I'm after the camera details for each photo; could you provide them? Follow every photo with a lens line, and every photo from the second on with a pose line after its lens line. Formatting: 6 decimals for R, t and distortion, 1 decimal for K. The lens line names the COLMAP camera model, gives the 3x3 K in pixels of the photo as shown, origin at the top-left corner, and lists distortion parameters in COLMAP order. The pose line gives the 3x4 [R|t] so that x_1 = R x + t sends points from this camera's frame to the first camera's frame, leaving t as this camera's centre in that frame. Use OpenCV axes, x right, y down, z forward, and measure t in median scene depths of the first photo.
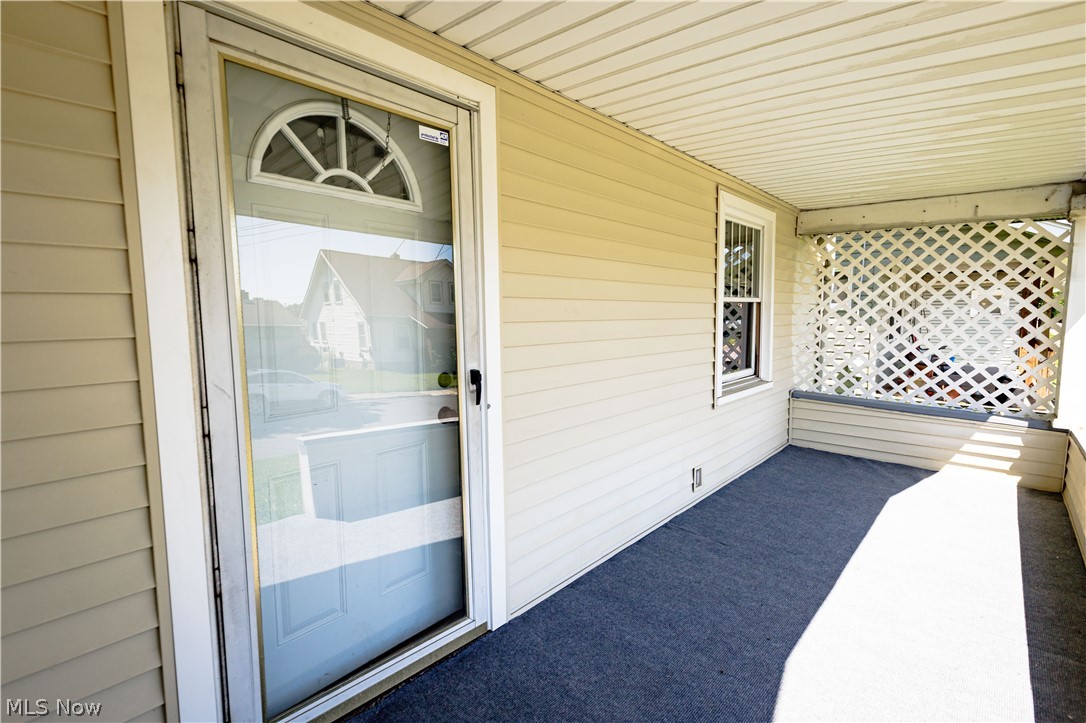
lens RADIAL K [[511.7, 0, 545.3], [0, 511.7, 357.8], [0, 0, 1]] dist [0.001108, -0.000450]
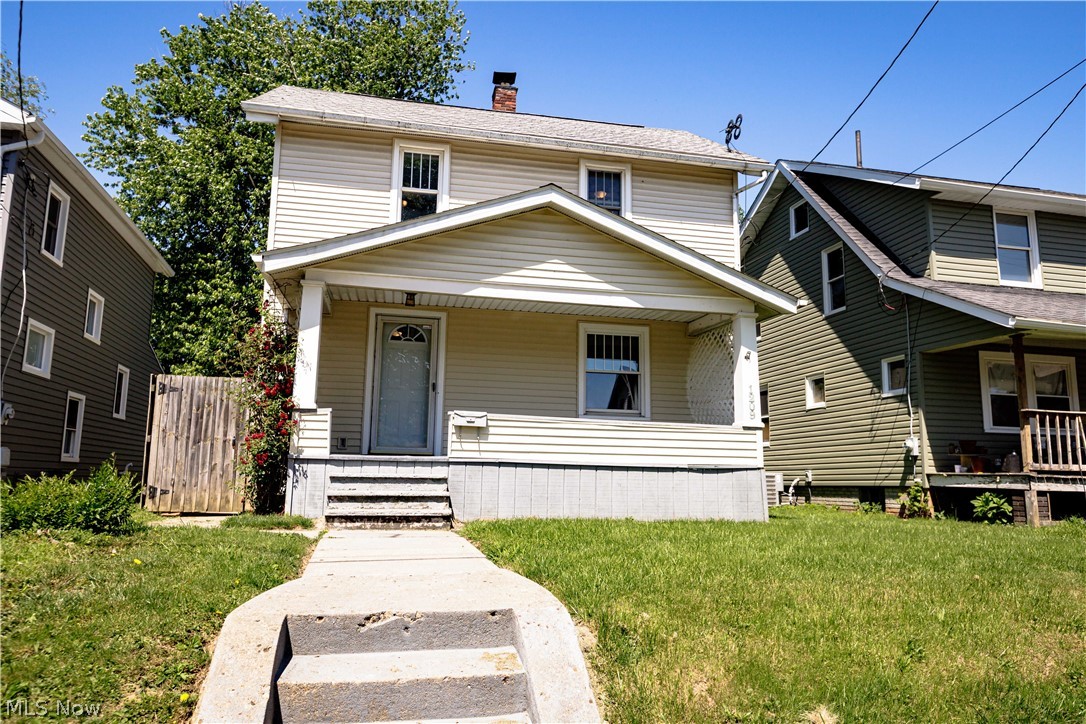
lens RADIAL K [[746.2, 0, 543.0], [0, 746.2, 362.0], [0, 0, 1]] dist [0.000830, -0.010231]
pose [[0.810265, -0.075448, -0.581187, 3.889936], [-0.072298, 0.971236, -0.226877, 1.108556], [0.581588, 0.225849, 0.781504, -3.016098]]
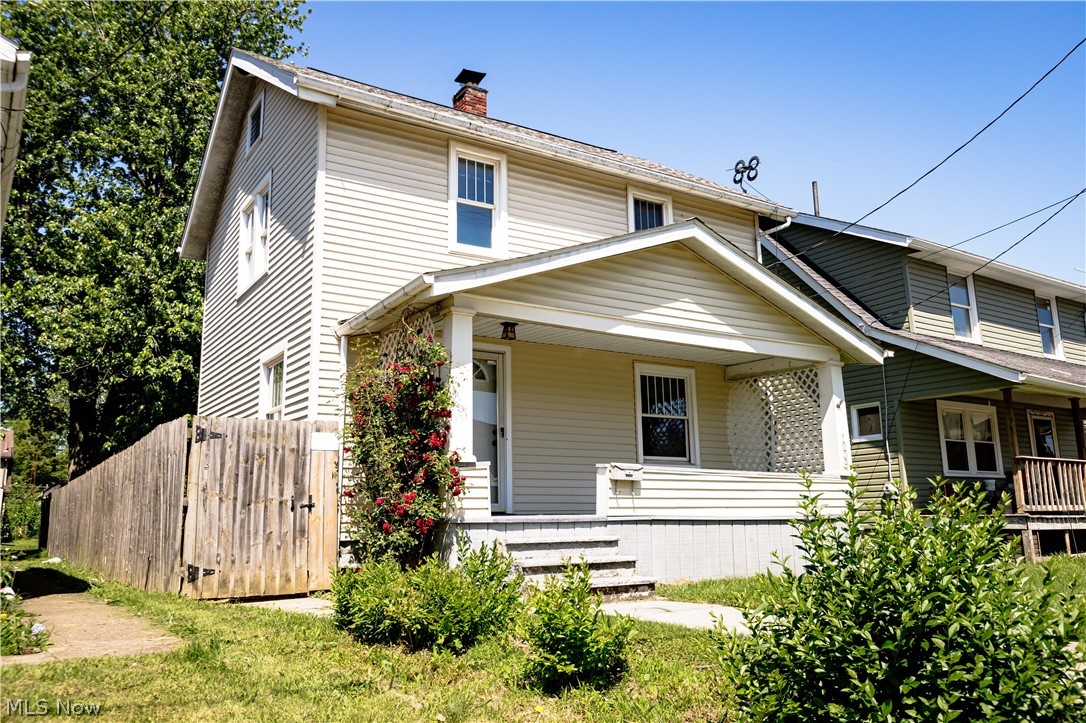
lens RADIAL K [[840.0, 0, 543.0], [0, 840.0, 361.5], [0, 0, 1]] dist [0.002286, -0.004612]
pose [[0.963694, -0.063842, -0.259264, 1.591111], [-0.010483, 0.961200, -0.275653, 1.133778], [0.266803, 0.268363, 0.925634, -4.189109]]
